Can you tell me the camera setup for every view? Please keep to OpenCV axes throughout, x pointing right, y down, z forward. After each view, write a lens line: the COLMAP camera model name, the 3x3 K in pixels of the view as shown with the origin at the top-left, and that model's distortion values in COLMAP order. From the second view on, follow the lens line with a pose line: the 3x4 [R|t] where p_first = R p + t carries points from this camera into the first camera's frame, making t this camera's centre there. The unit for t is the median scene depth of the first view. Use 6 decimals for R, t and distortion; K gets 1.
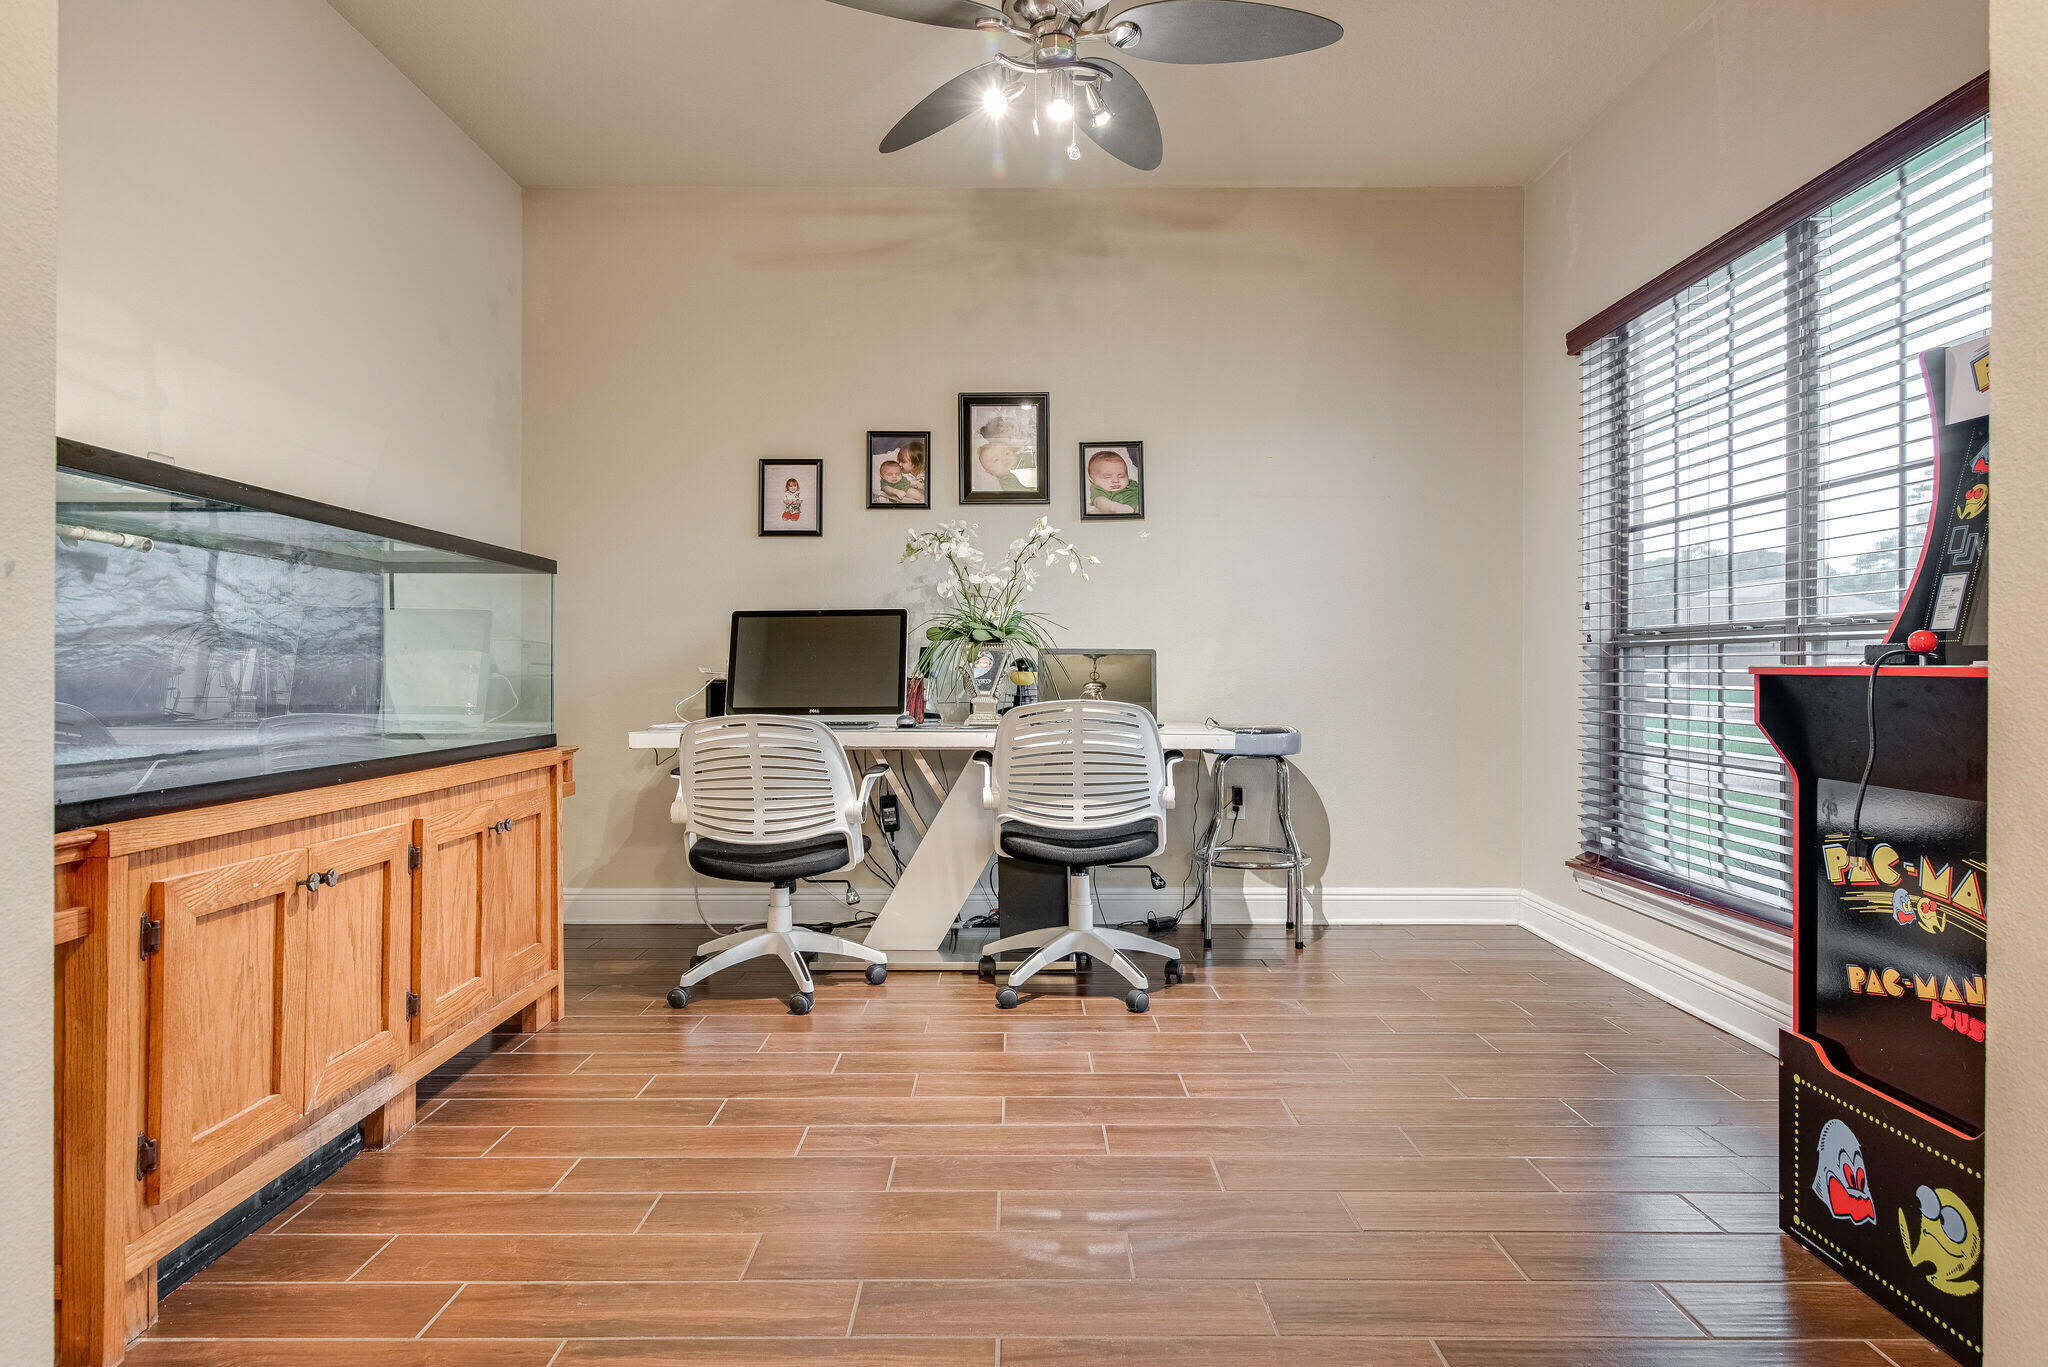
lens RADIAL K [[1192.0, 0, 1018.8], [0, 1192.0, 666.4], [0, 0, 1]] dist [0.009300, 0.004992]
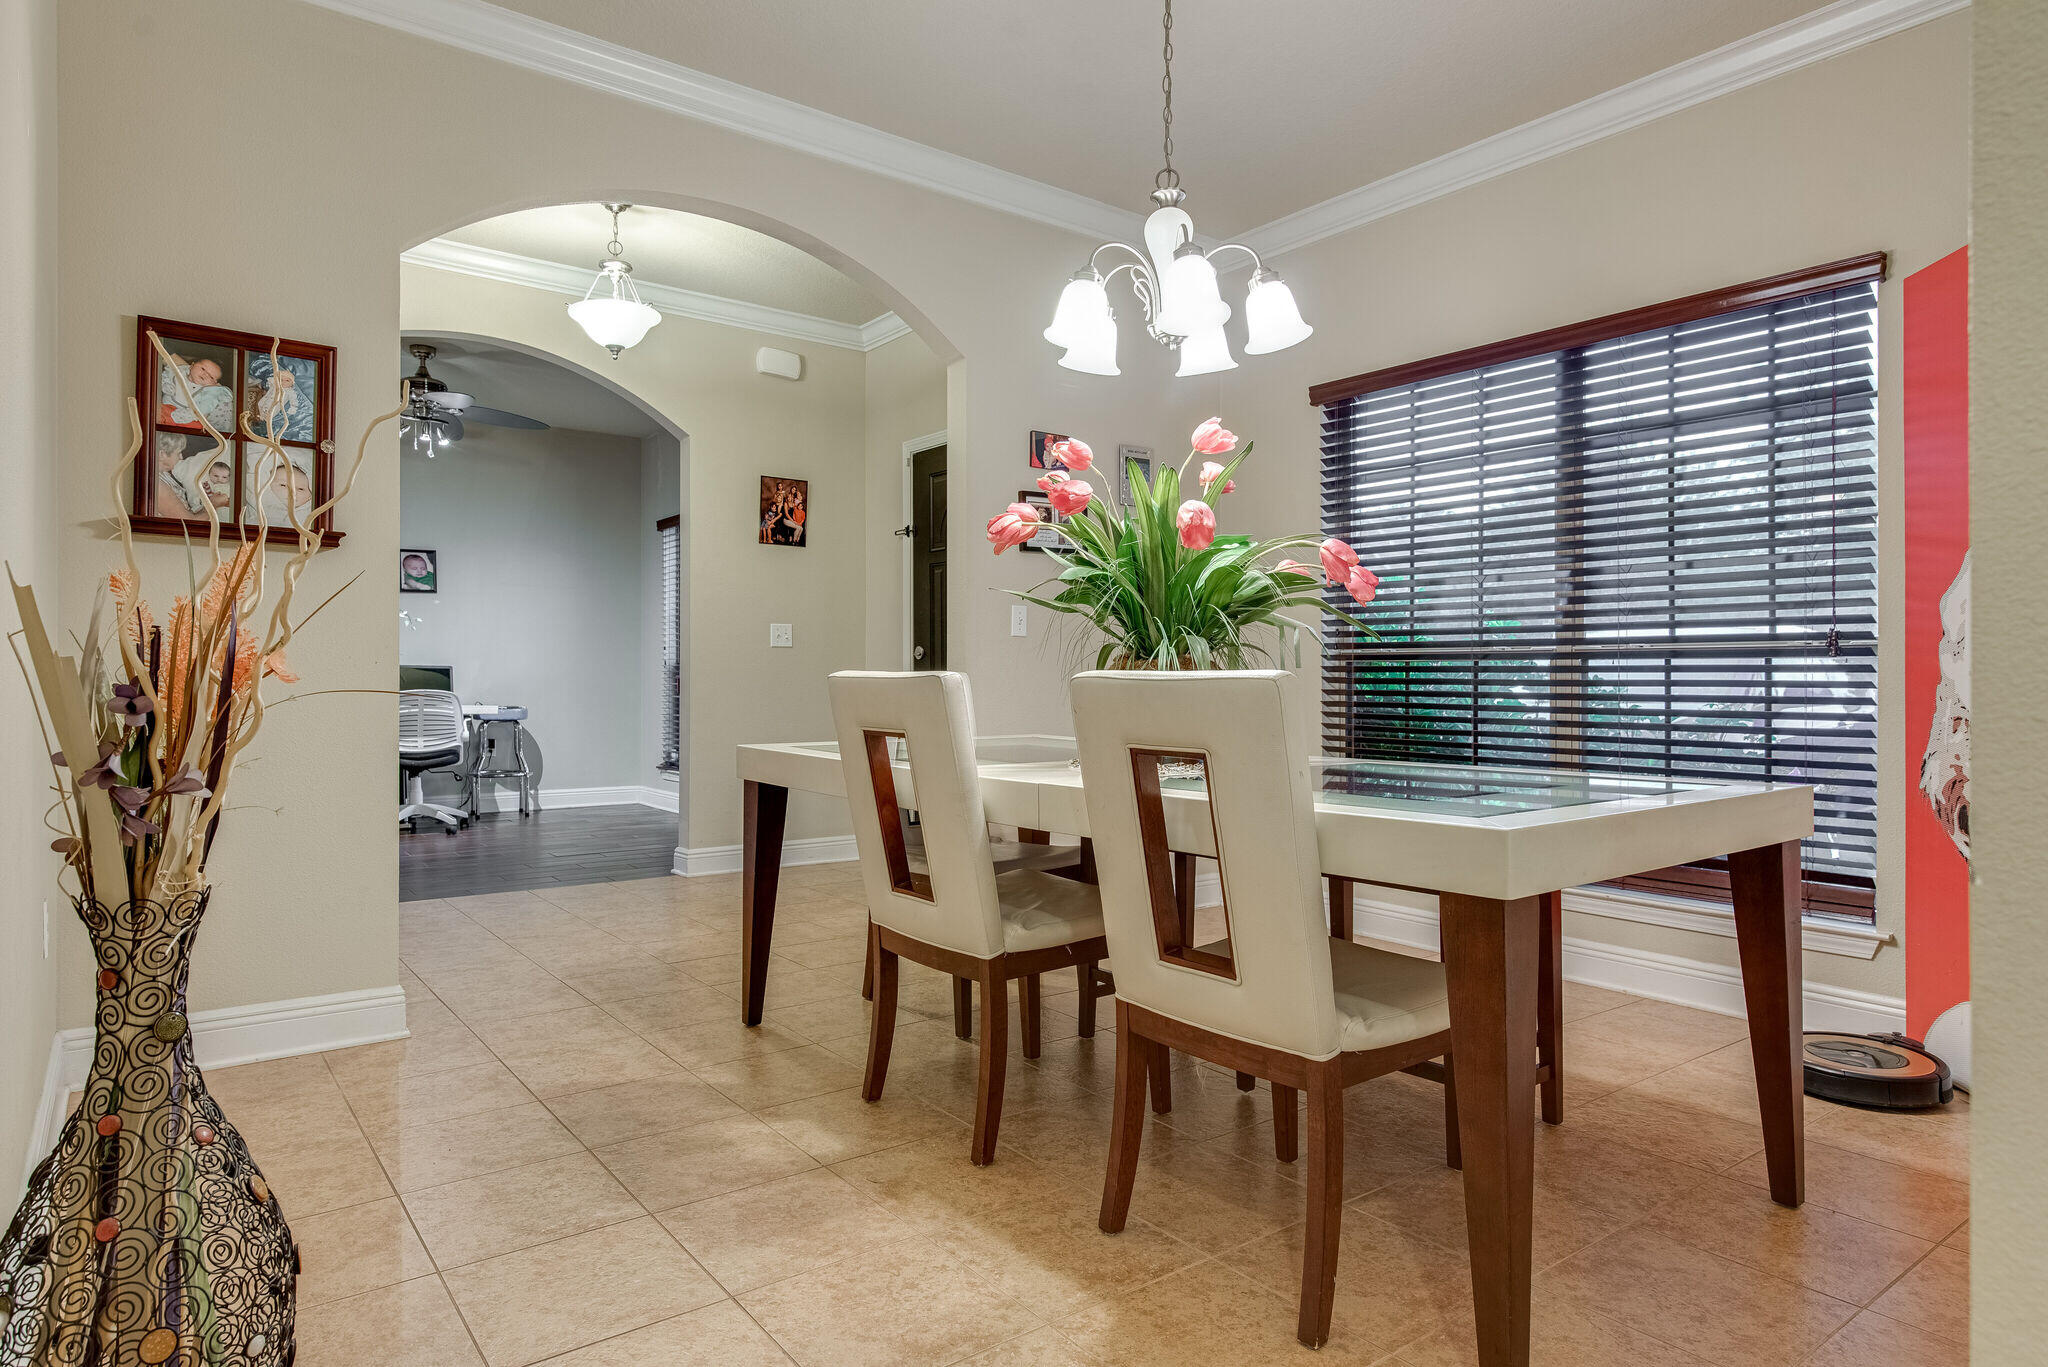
lens RADIAL K [[1192.0, 0, 1014.2], [0, 1192.0, 677.8], [0, 0, 1]] dist [0.009300, 0.004992]
pose [[0.803401, 0.000045, 0.595438, -0.274642], [-0.001820, 0.999996, 0.002380, -0.000632], [-0.595435, -0.002996, 0.803398, -0.995991]]
